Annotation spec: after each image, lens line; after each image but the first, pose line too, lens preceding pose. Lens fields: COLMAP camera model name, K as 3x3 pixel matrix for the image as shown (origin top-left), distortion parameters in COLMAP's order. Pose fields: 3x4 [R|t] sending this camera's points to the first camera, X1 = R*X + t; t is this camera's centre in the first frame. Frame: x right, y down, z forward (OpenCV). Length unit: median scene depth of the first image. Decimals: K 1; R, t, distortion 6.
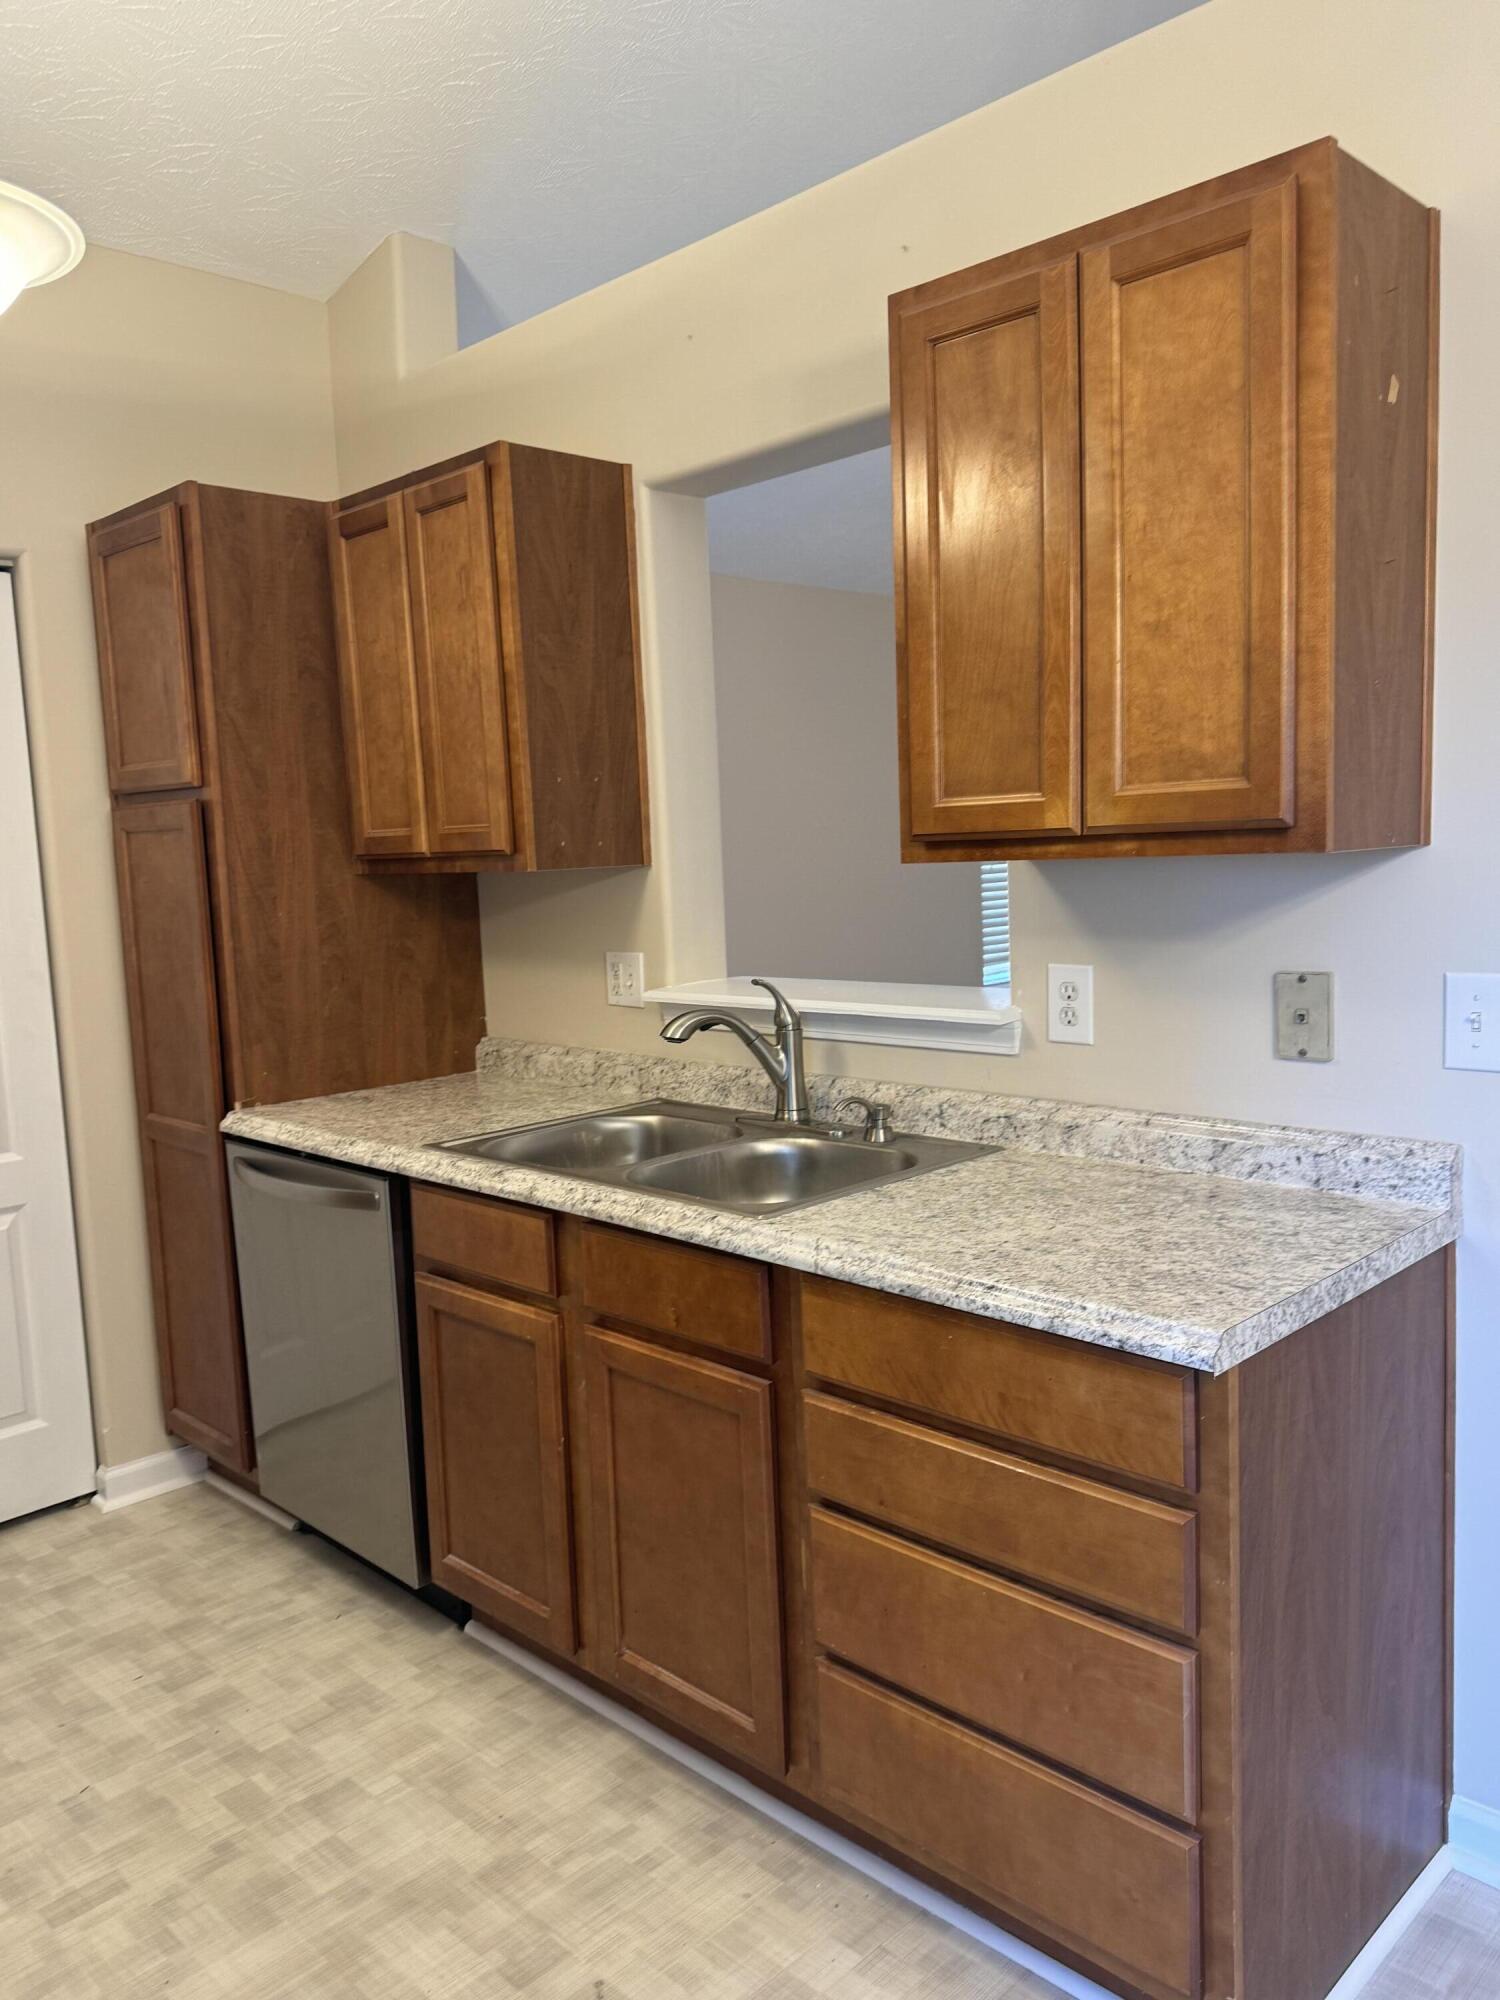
lens RADIAL K [[1515.7, 0, 760.1], [0, 1515.7, 1001.3], [0, 0, 1]] dist [0.027313, -0.046743]
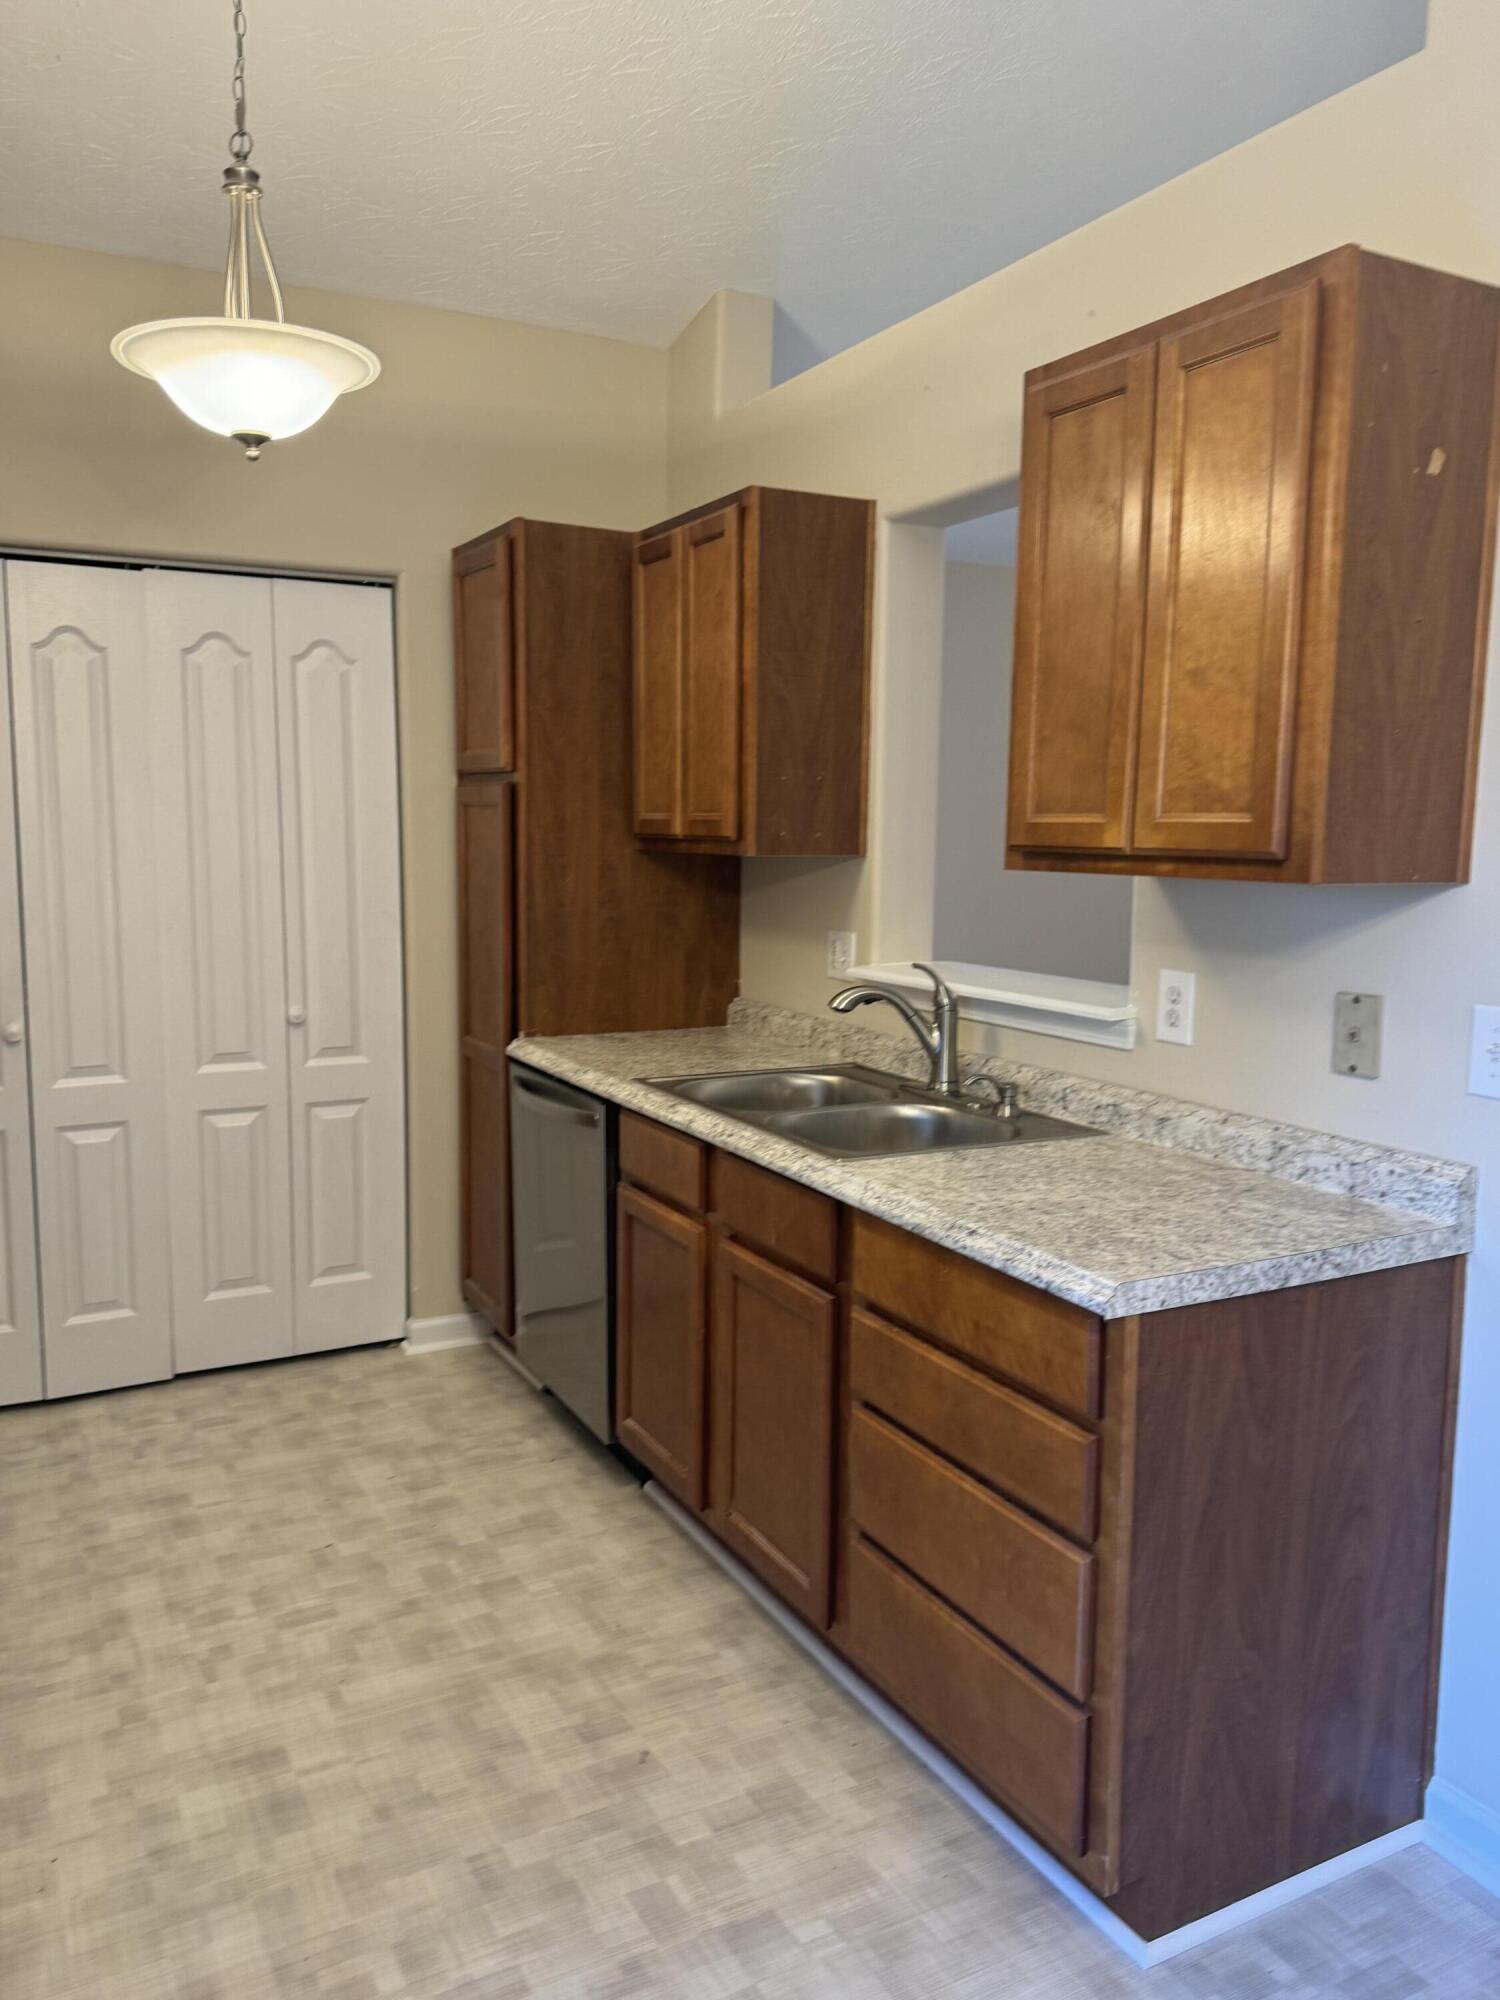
lens RADIAL K [[1515.7, 0, 752.1], [0, 1515.7, 1003.6], [0, 0, 1]] dist [0.027313, -0.046743]
pose [[0.954986, 0.086778, -0.283675, 0.236537], [-0.082512, 0.996225, 0.026975, -0.005457], [0.284945, -0.002354, 0.958541, -0.143512]]
